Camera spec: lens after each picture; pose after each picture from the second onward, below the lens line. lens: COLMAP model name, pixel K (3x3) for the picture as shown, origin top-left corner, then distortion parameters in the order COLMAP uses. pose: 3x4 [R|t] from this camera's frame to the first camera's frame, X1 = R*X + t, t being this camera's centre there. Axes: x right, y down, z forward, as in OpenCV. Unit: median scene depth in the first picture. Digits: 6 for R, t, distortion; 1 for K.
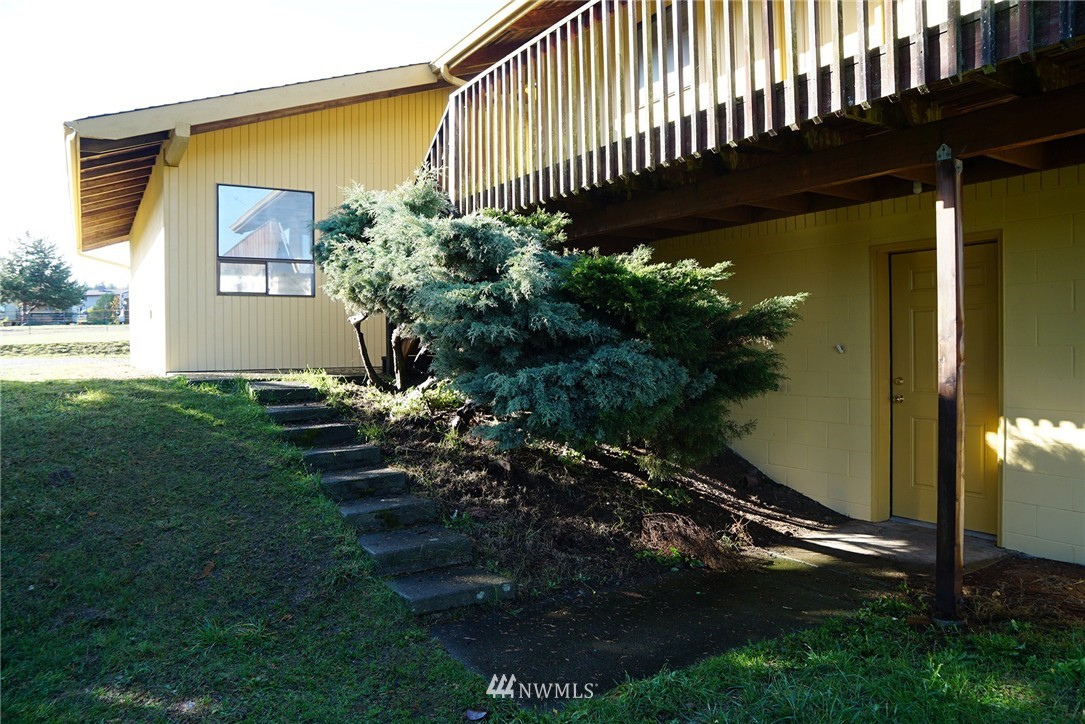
lens RADIAL K [[781.7, 0, 543.5], [0, 781.7, 357.3], [0, 0, 1]] dist [-0.078020, 0.030411]
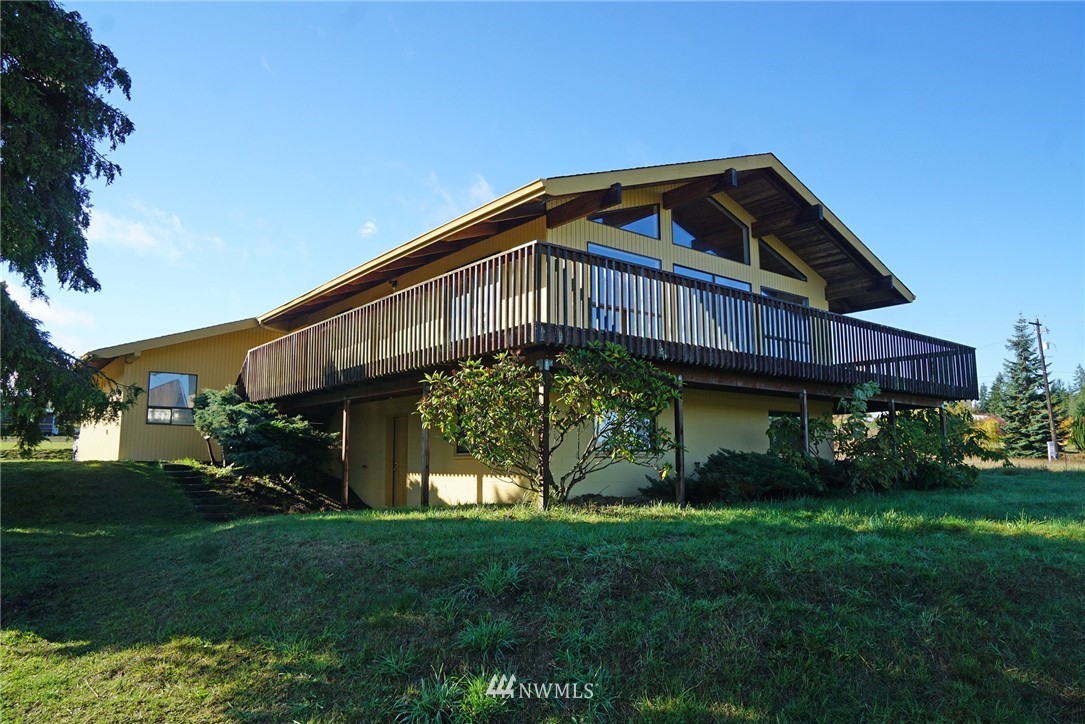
lens RADIAL K [[781.7, 0, 539.2], [0, 781.7, 363.1], [0, 0, 1]] dist [-0.078020, 0.030411]
pose [[0.994394, 0.027788, 0.102025, 0.628381], [-0.012417, 0.988863, -0.148309, 0.077405], [-0.105010, 0.146211, 0.983664, -1.767086]]
